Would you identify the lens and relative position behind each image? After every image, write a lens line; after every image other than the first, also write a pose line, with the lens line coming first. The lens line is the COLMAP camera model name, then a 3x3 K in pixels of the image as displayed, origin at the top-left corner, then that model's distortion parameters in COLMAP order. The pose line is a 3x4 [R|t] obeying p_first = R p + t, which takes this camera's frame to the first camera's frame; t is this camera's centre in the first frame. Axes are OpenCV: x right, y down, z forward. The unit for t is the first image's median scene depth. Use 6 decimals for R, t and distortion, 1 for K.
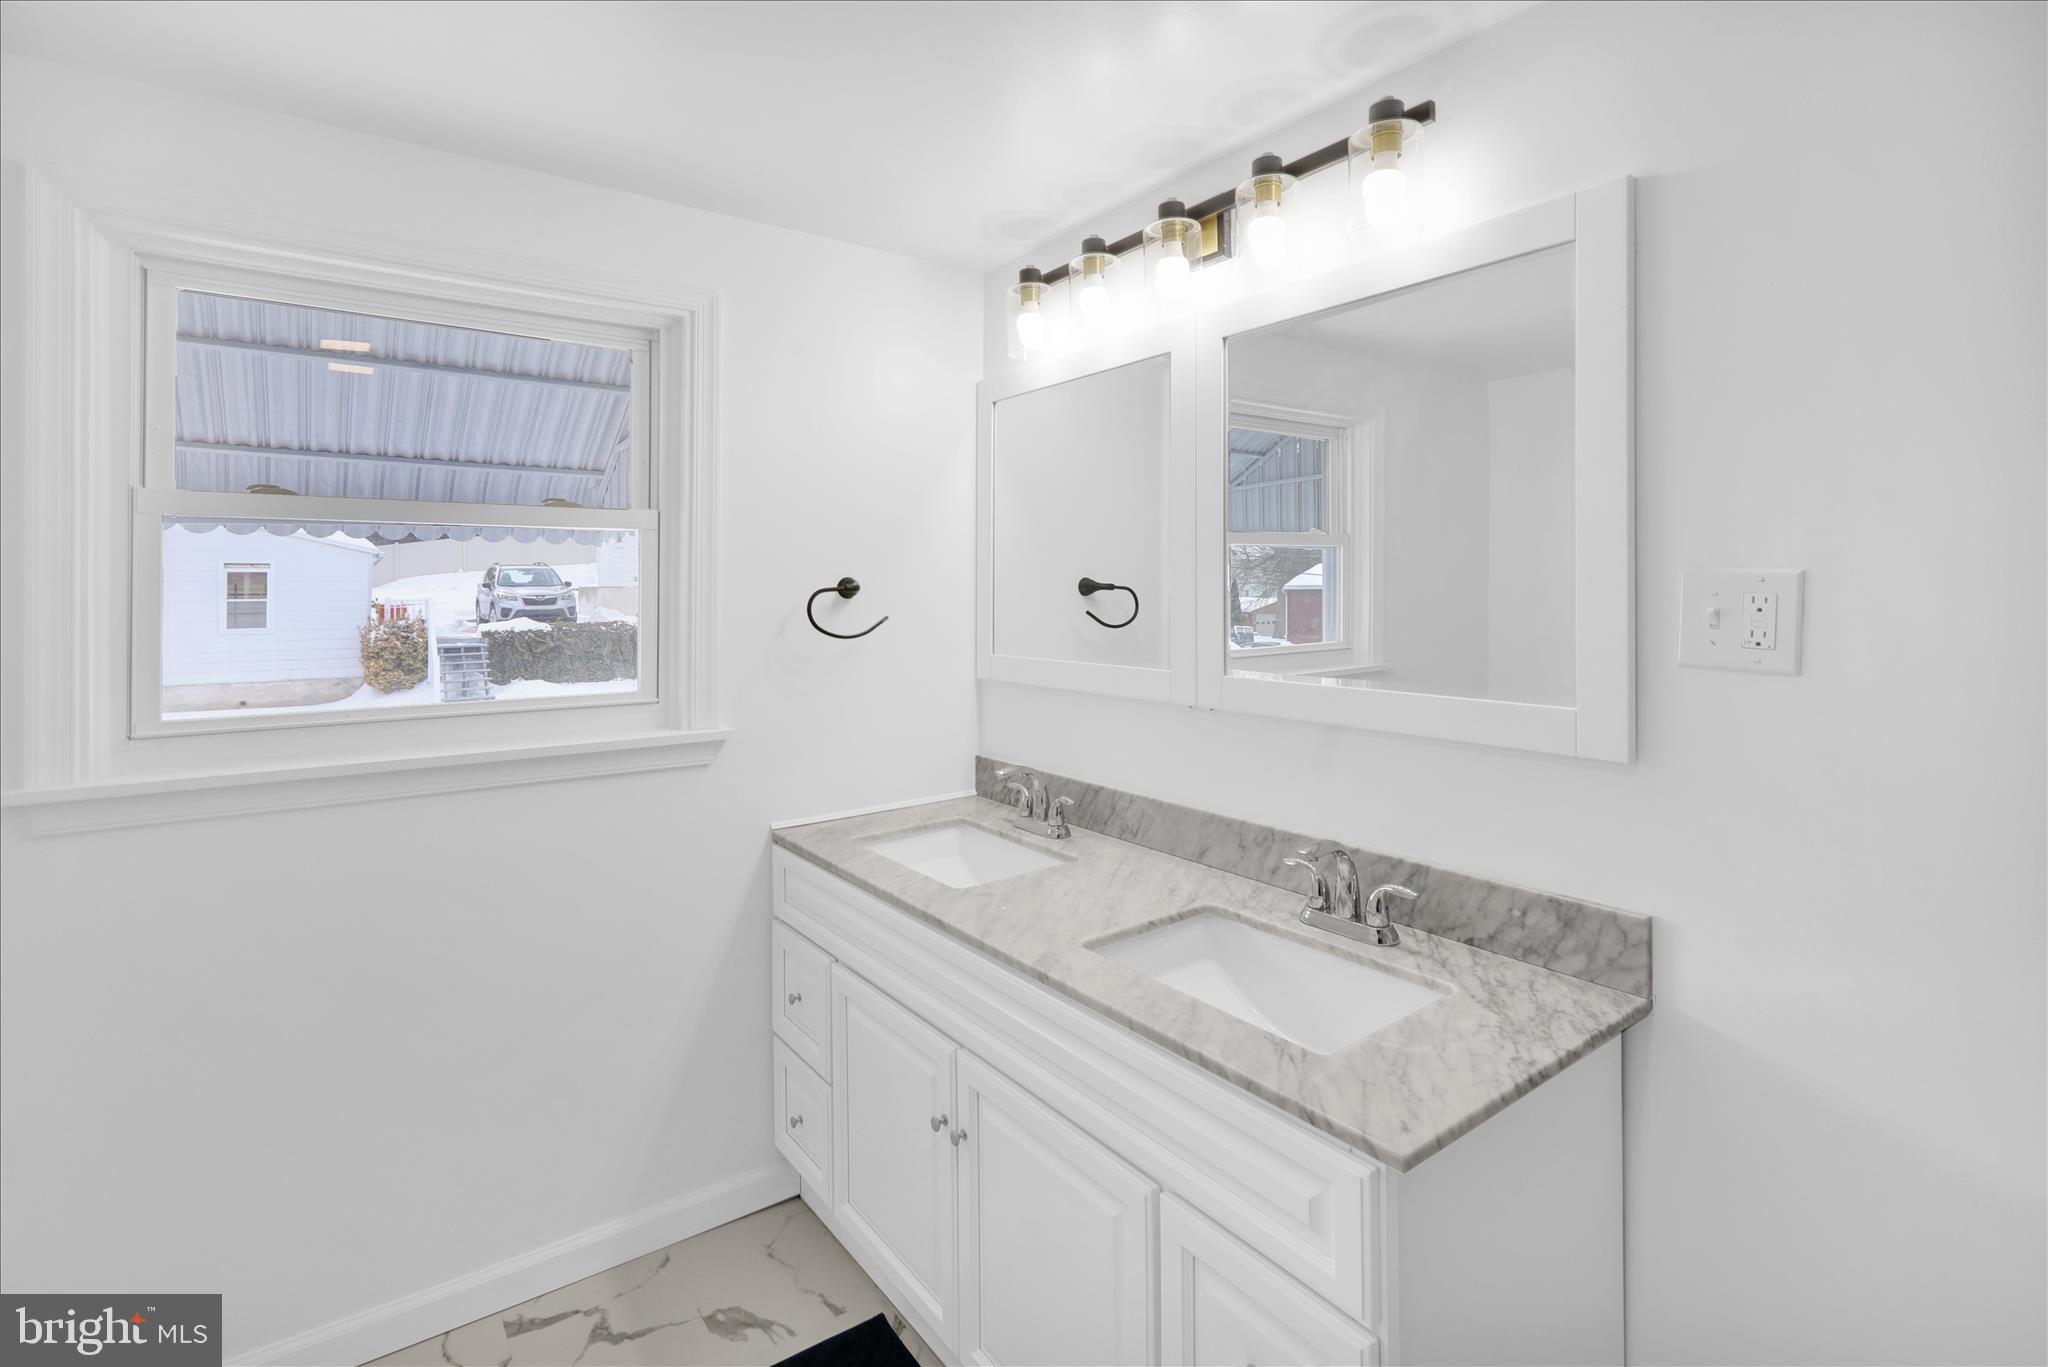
lens RADIAL K [[968.5, 0, 1026.6], [0, 968.5, 576.8], [0, 0, 1]] dist [0.000492, 0.000122]
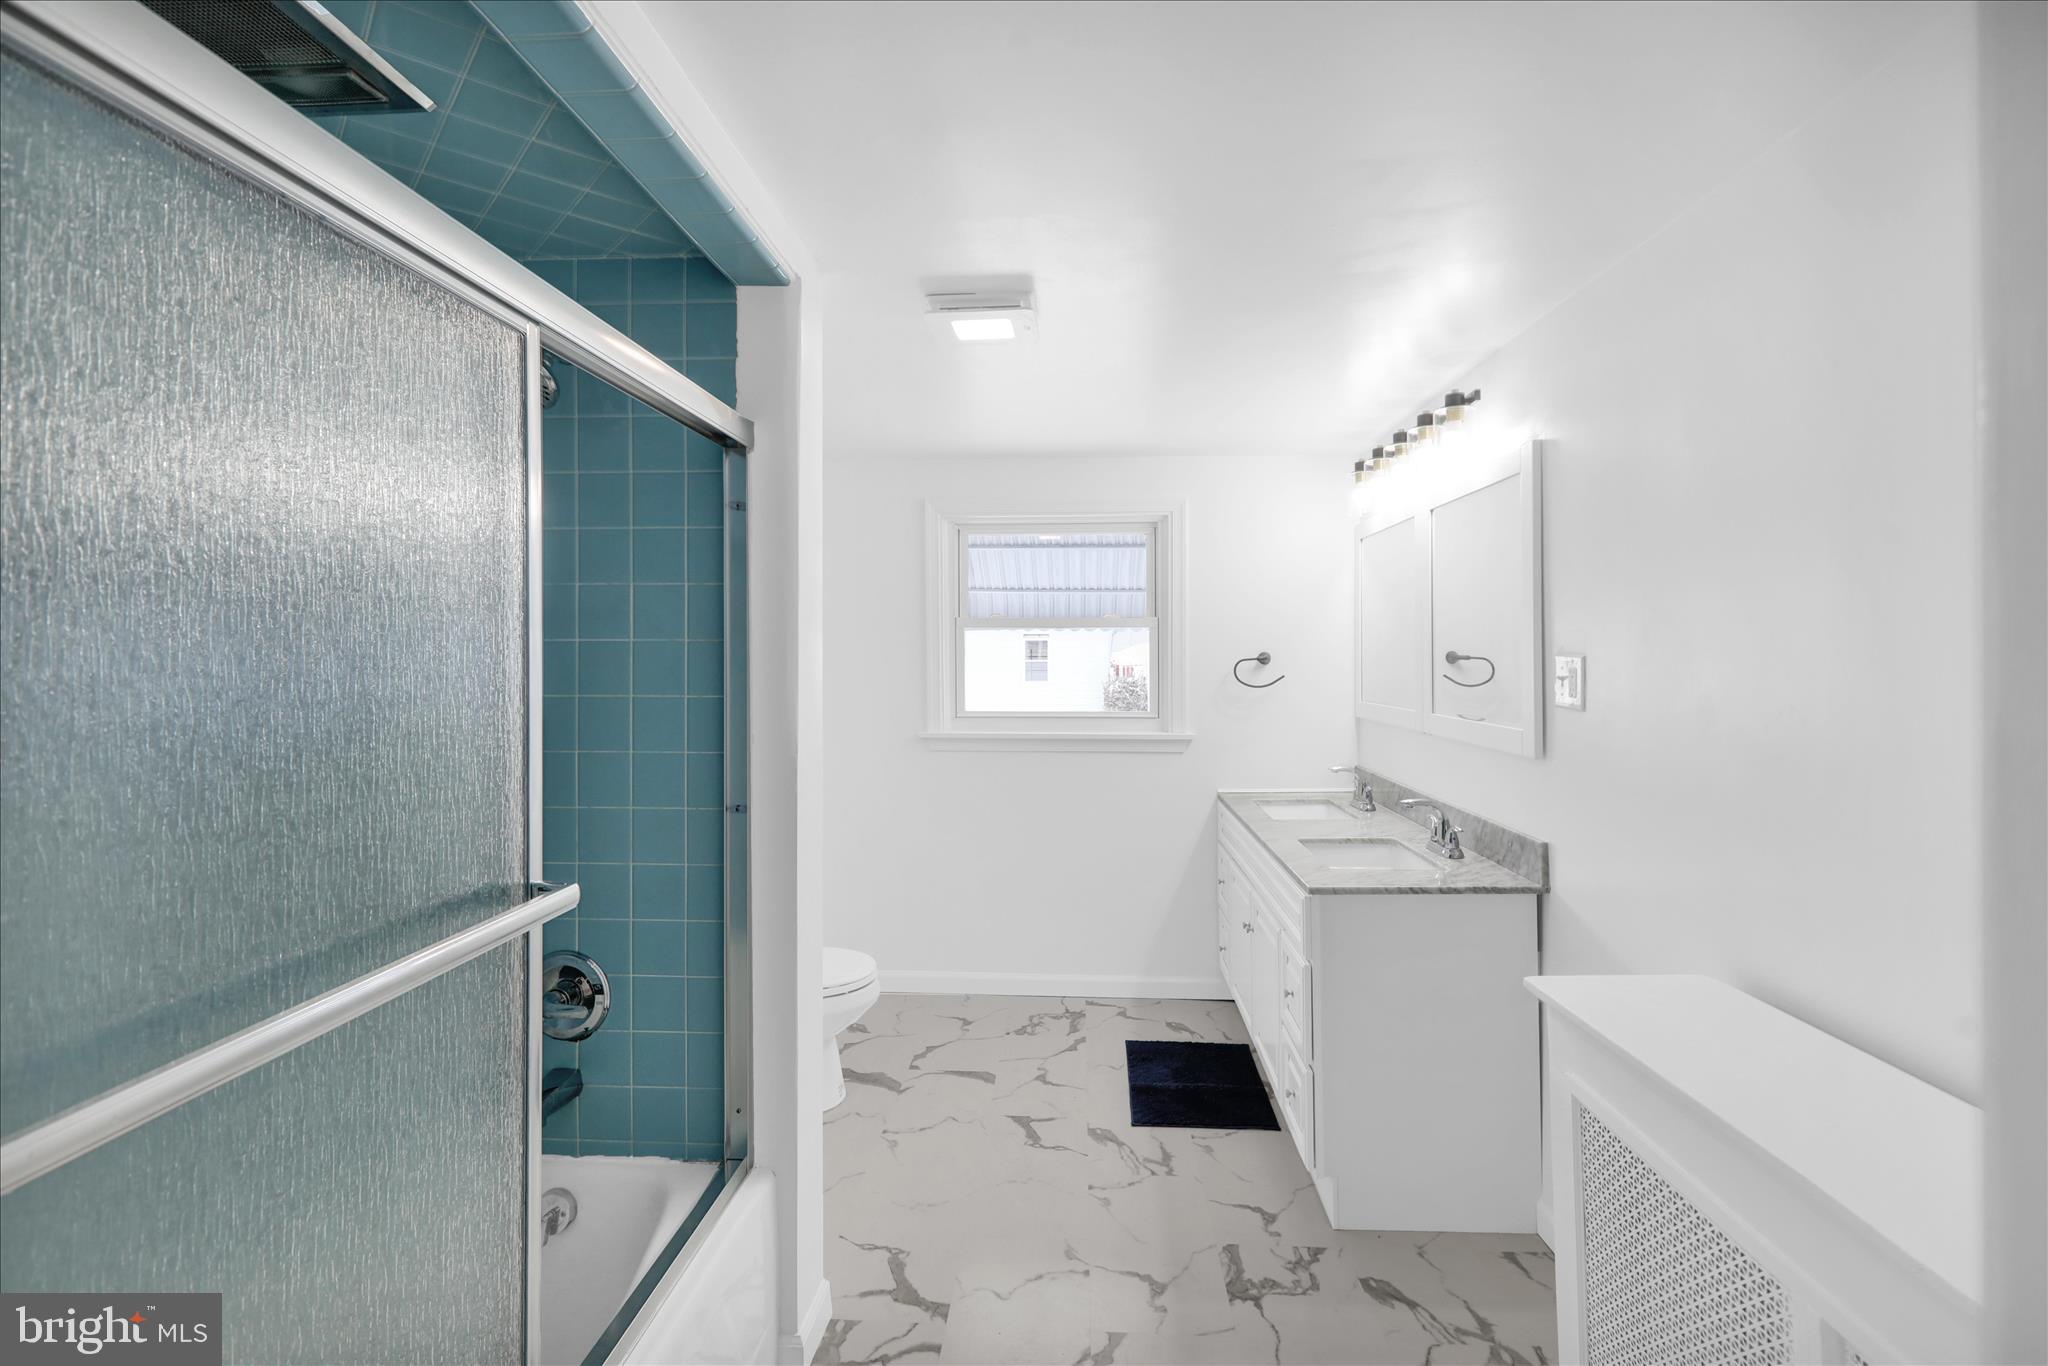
lens RADIAL K [[943.4, 0, 1022.1], [0, 943.4, 645.9], [0, 0, 1]] dist [-0.045782, 0.028342]
pose [[0.762864, -0.003316, -0.646550, 0.627748], [0.006831, 0.999972, 0.002931, -0.020237], [0.646522, -0.006652, 0.762866, -0.602345]]
